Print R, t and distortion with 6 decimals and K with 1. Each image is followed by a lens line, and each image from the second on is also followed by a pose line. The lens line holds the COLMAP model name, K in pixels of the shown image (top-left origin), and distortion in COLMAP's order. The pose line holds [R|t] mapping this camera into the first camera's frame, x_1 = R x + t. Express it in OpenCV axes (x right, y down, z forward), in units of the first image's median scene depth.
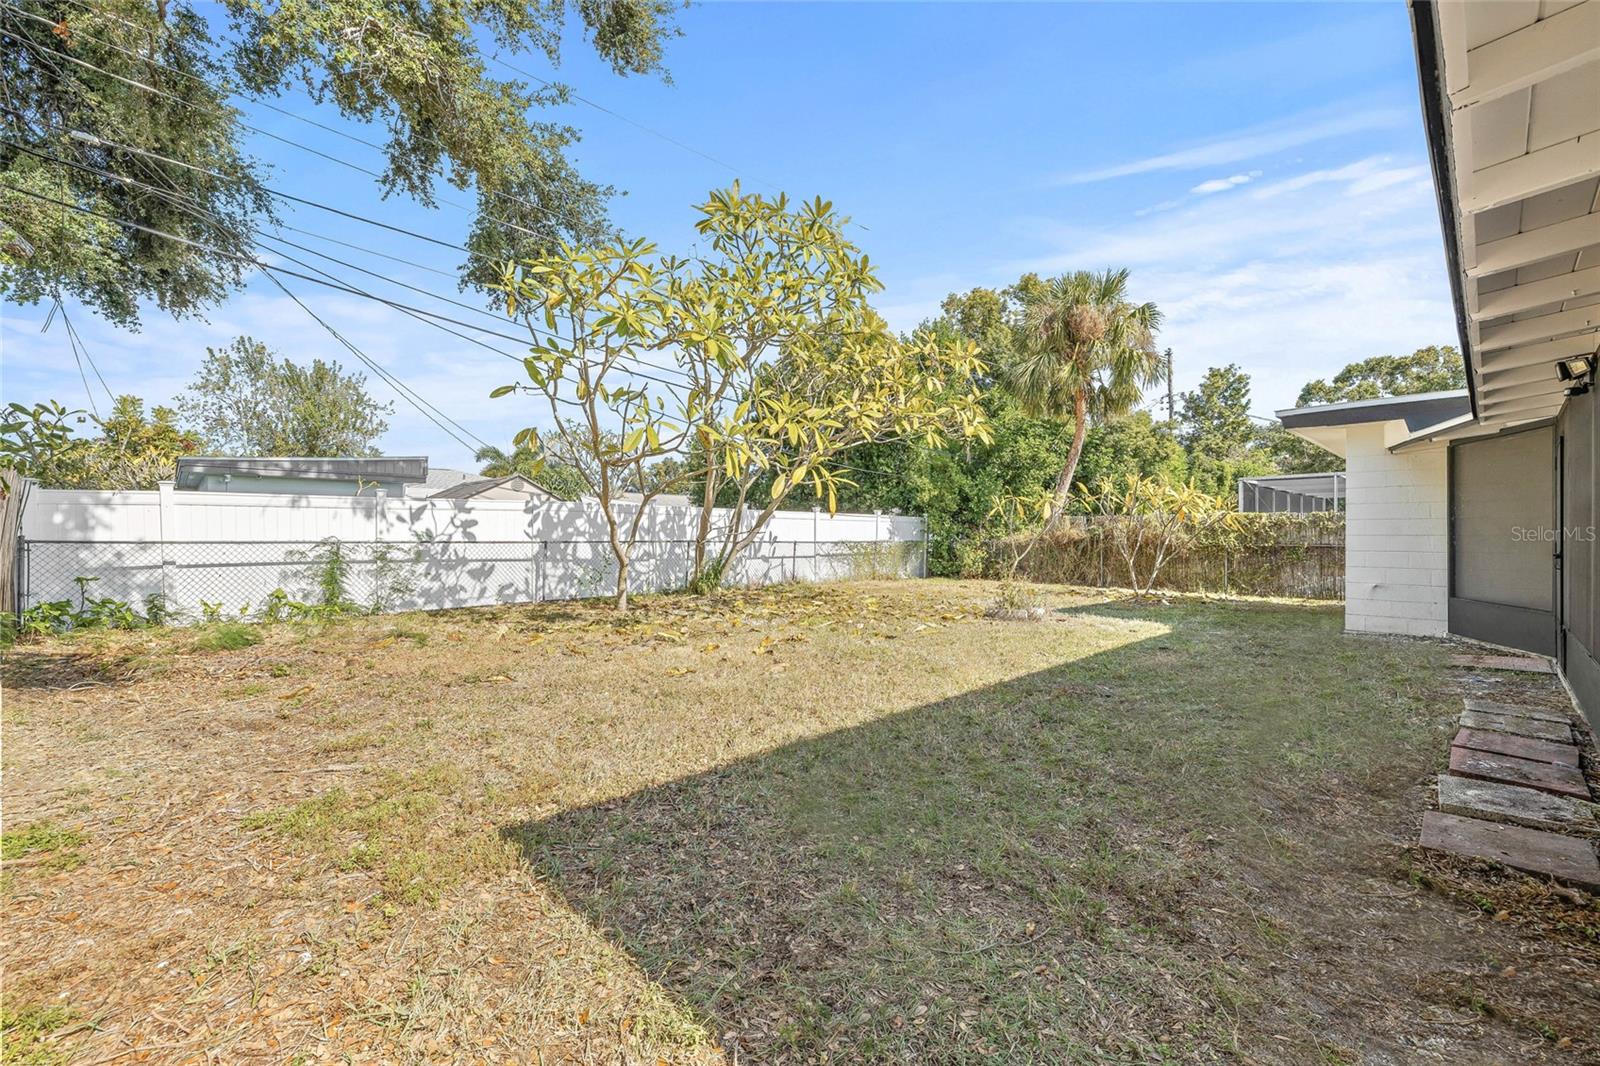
lens RADIAL K [[661.6, 0, 797.8], [0, 661.6, 536.3], [0, 0, 1]] dist [-0.000821, -0.000072]
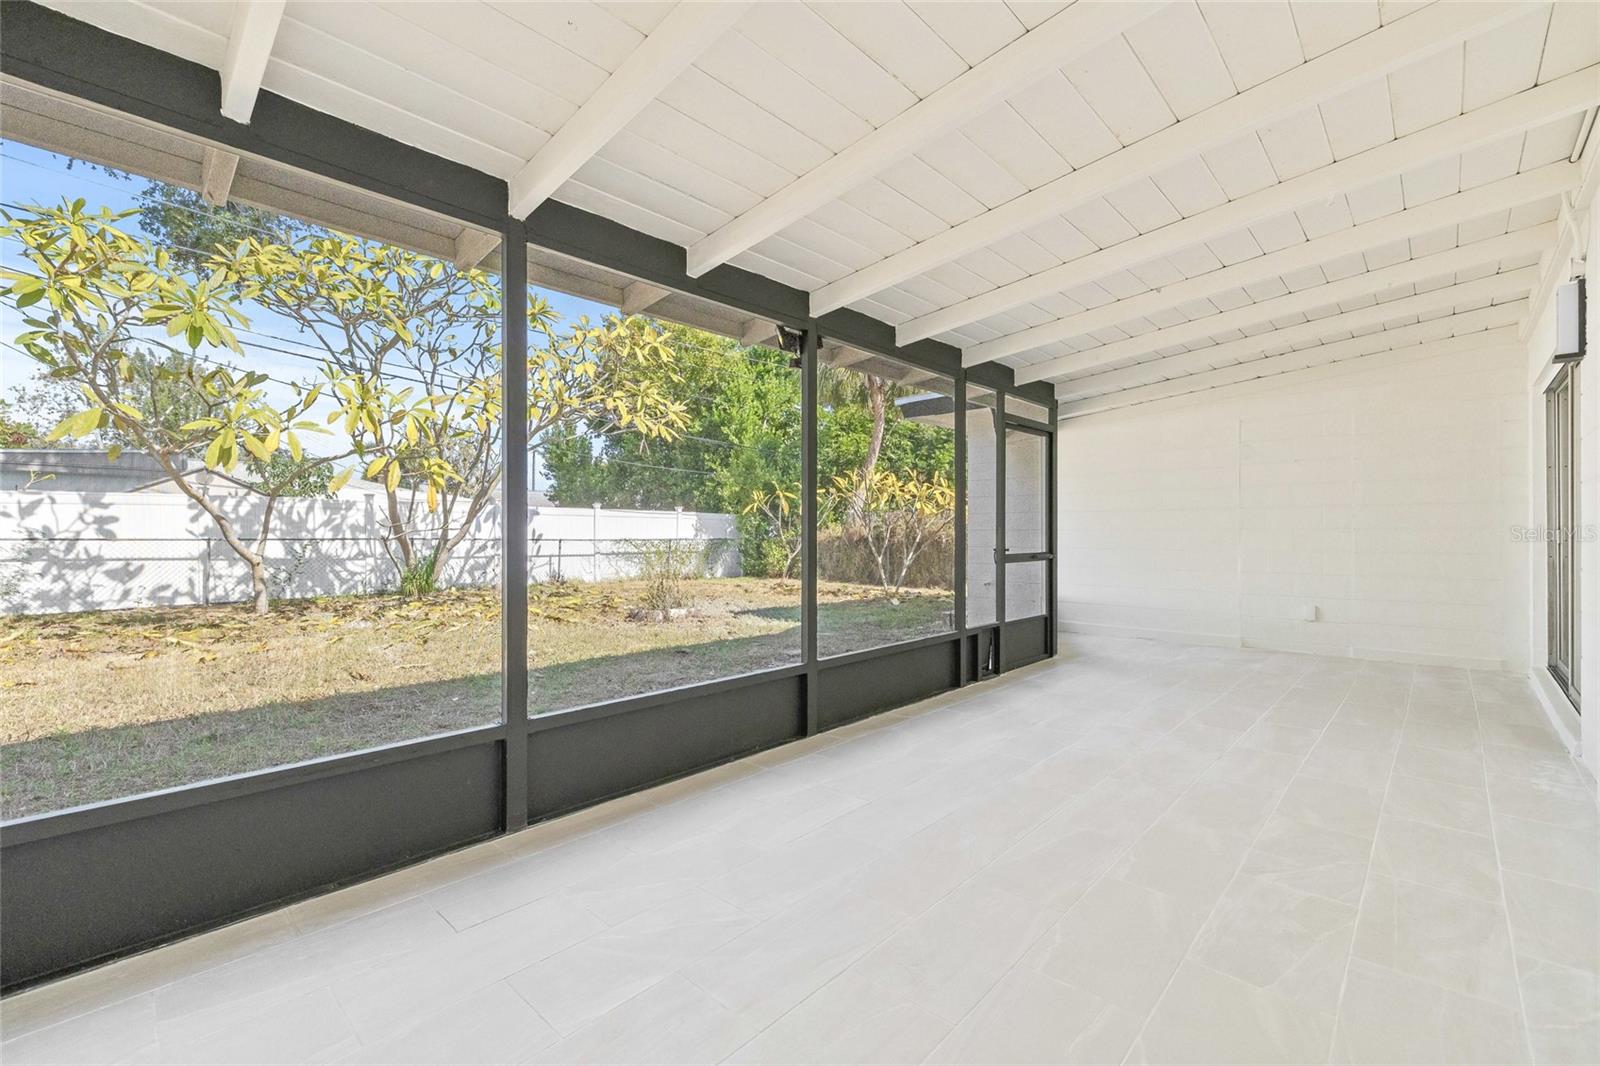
lens RADIAL K [[661.6, 0, 804.9], [0, 661.6, 539.8], [0, 0, 1]] dist [-0.000821, -0.000072]
pose [[0.999186, -0.001296, 0.040329, 0.397945], [0.001023, 0.999976, 0.006802, 0.003282], [-0.040337, -0.006755, 0.999163, 0.040672]]
